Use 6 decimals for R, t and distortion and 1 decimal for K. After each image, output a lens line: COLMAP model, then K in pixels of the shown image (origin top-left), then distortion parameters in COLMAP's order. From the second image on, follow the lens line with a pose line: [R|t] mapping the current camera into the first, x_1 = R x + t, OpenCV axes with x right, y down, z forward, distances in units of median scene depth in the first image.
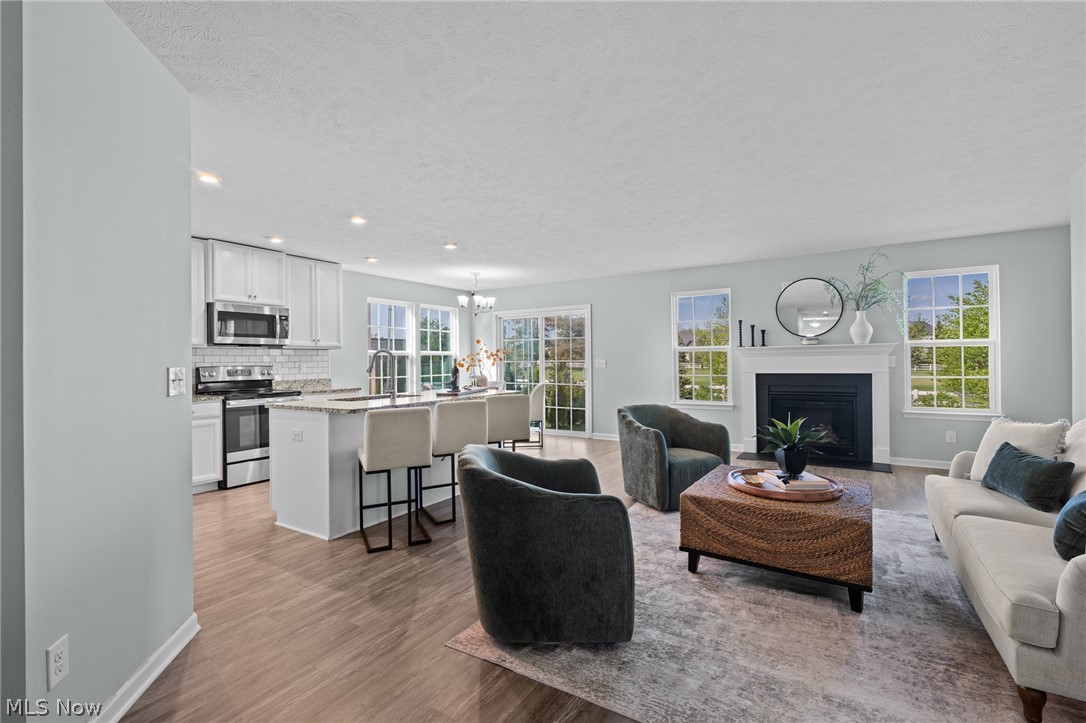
lens RADIAL K [[478.0, 0, 543.0], [0, 478.0, 361.5], [0, 0, 1]] dist [-0.001870, -0.000020]
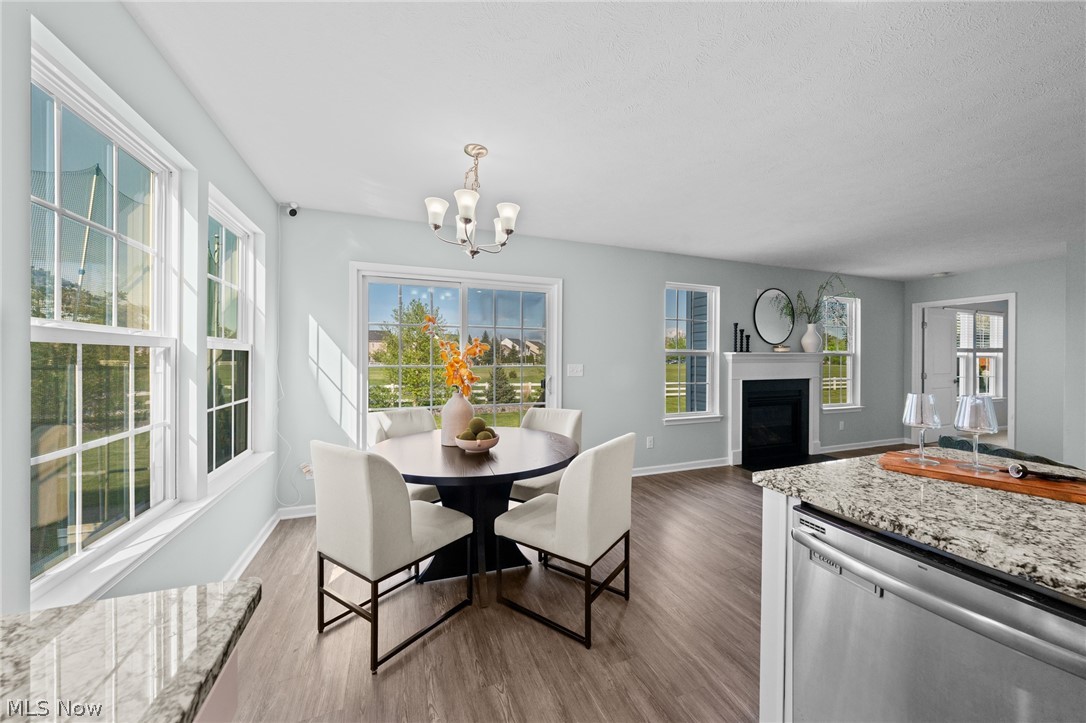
lens RADIAL K [[391.0, 0, 544.1], [0, 391.0, 359.8], [0, 0, 1]] dist [-0.003823, -0.000106]
pose [[0.600710, 0.010968, 0.799392, -0.466452], [-0.009361, 0.999934, -0.006686, -0.008344], [-0.799412, -0.003467, 0.600773, 0.961144]]
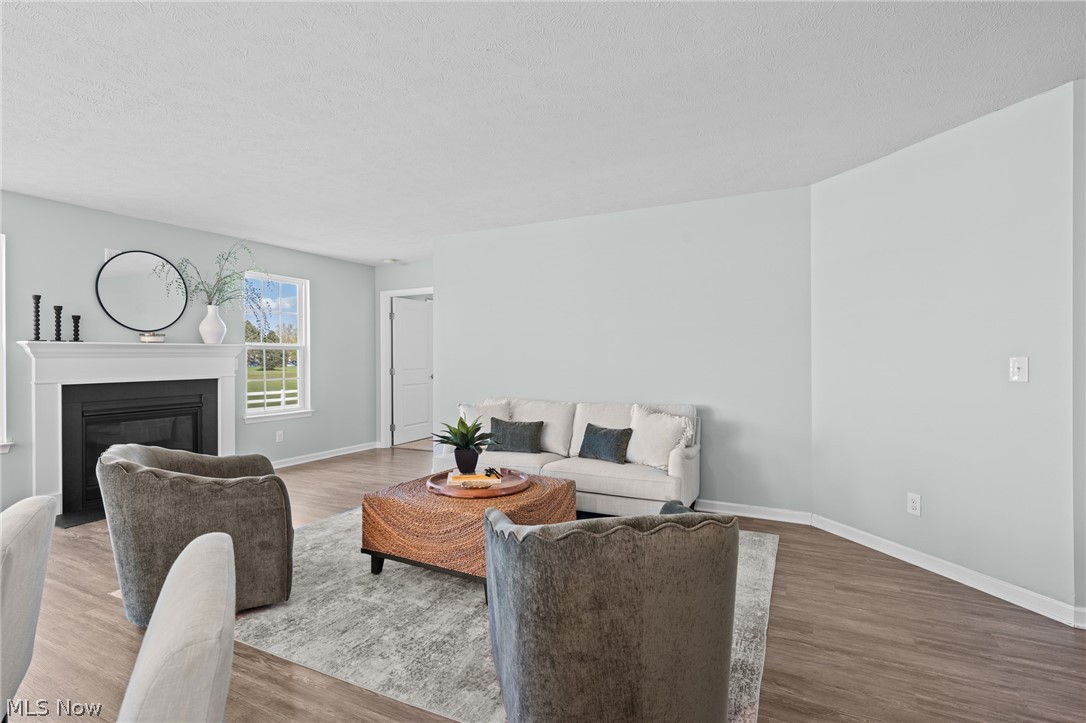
lens RADIAL K [[524.8, 0, 543.0], [0, 524.8, 361.5], [0, 0, 1]] dist [0.011322, -0.000066]
pose [[-0.088334, 0.005319, 0.996077, -0.327676], [0.006573, 0.999967, -0.004757, 0.002229], [-0.996069, 0.006127, -0.088366, 0.502129]]
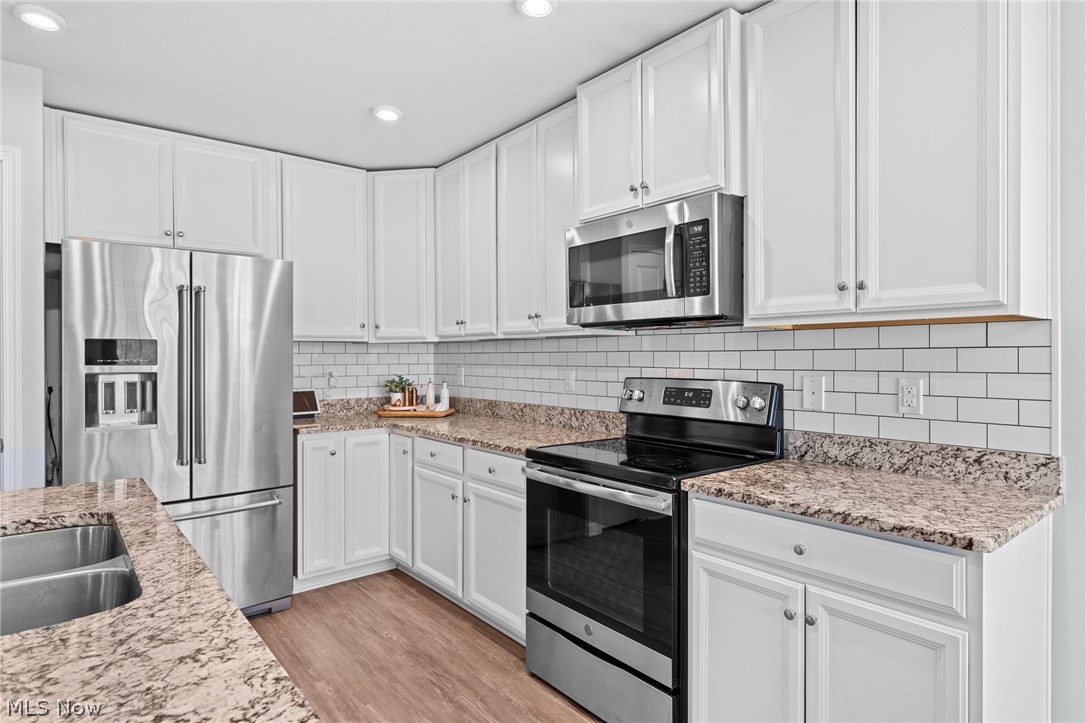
lens RADIAL K [[597.5, 0, 543.0], [0, 597.5, 361.5], [0, 0, 1]] dist [0.006776, 0.000155]
pose [[-0.321041, 0.016710, -0.946918, -0.146777], [0.000011, 0.999844, 0.017641, -0.012341], [0.947065, 0.005653, -0.320991, 1.019047]]
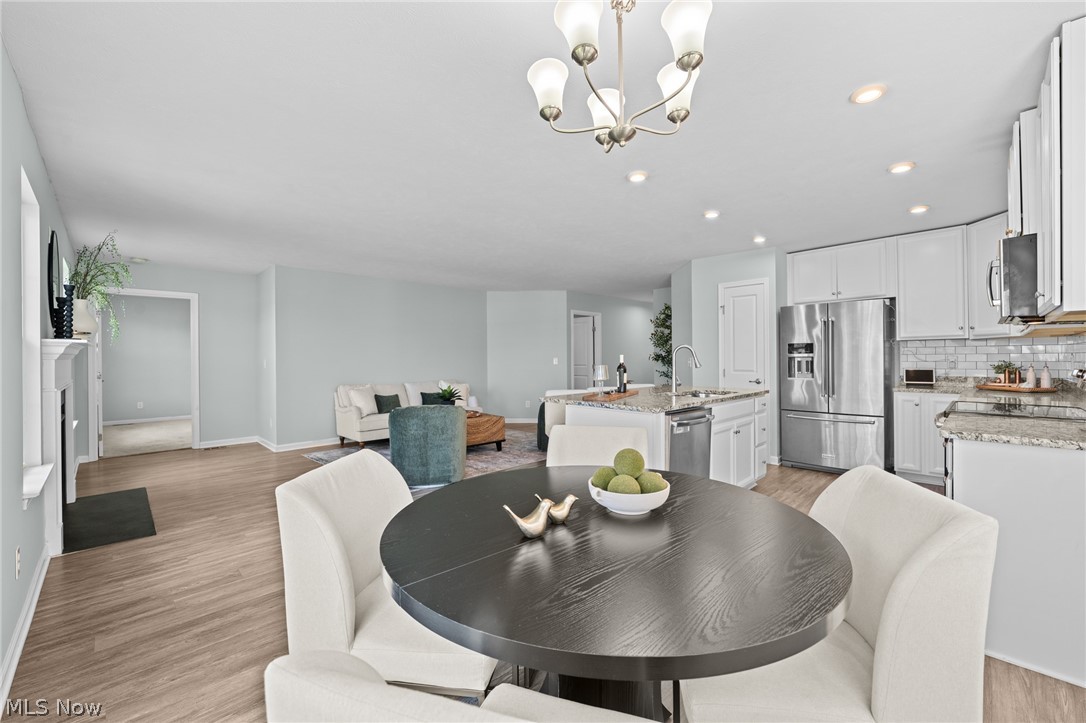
lens RADIAL K [[439.8, 0, 547.7], [0, 439.8, 358.3], [0, 0, 1]] dist [0.000113, 0.000372]
pose [[-0.975405, 0.017671, 0.219709, -0.192656], [0.018942, 0.999814, 0.003679, -0.004439], [-0.219603, 0.007750, -0.975559, 1.520910]]
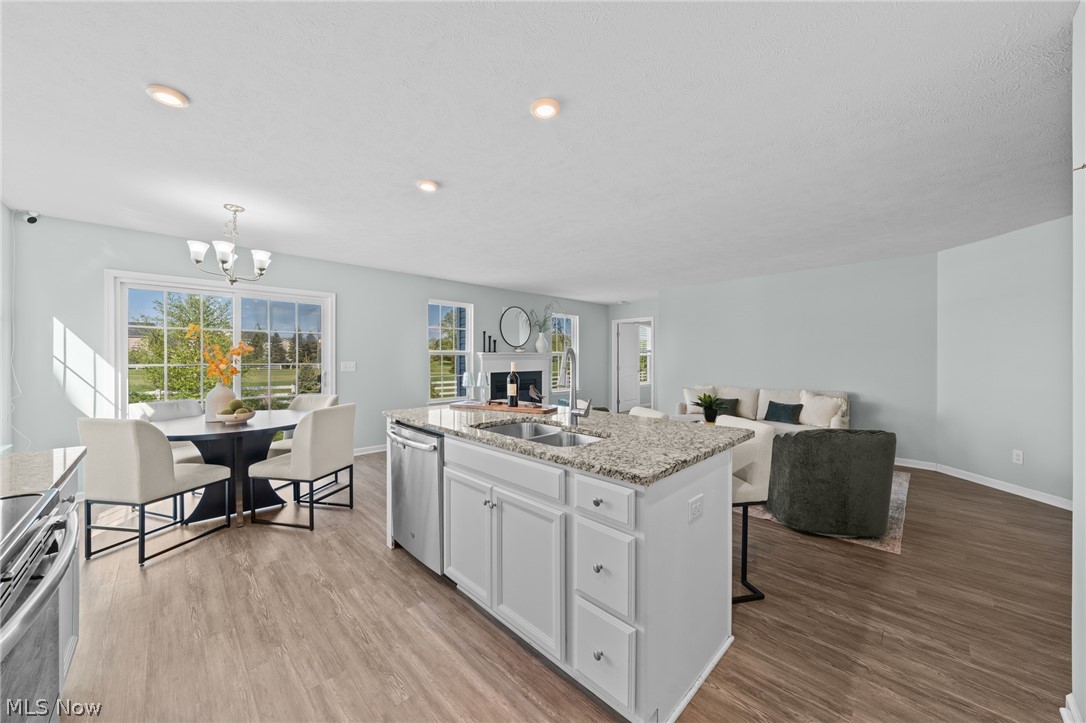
lens RADIAL K [[389.2, 0, 545.2], [0, 389.2, 359.7], [0, 0, 1]] dist [-0.001283, 0.000244]
pose [[0.229705, 0.006968, 0.973235, -0.632708], [-0.000414, 0.999975, -0.007062, -0.004341], [-0.973260, 0.001219, 0.229703, 0.689989]]
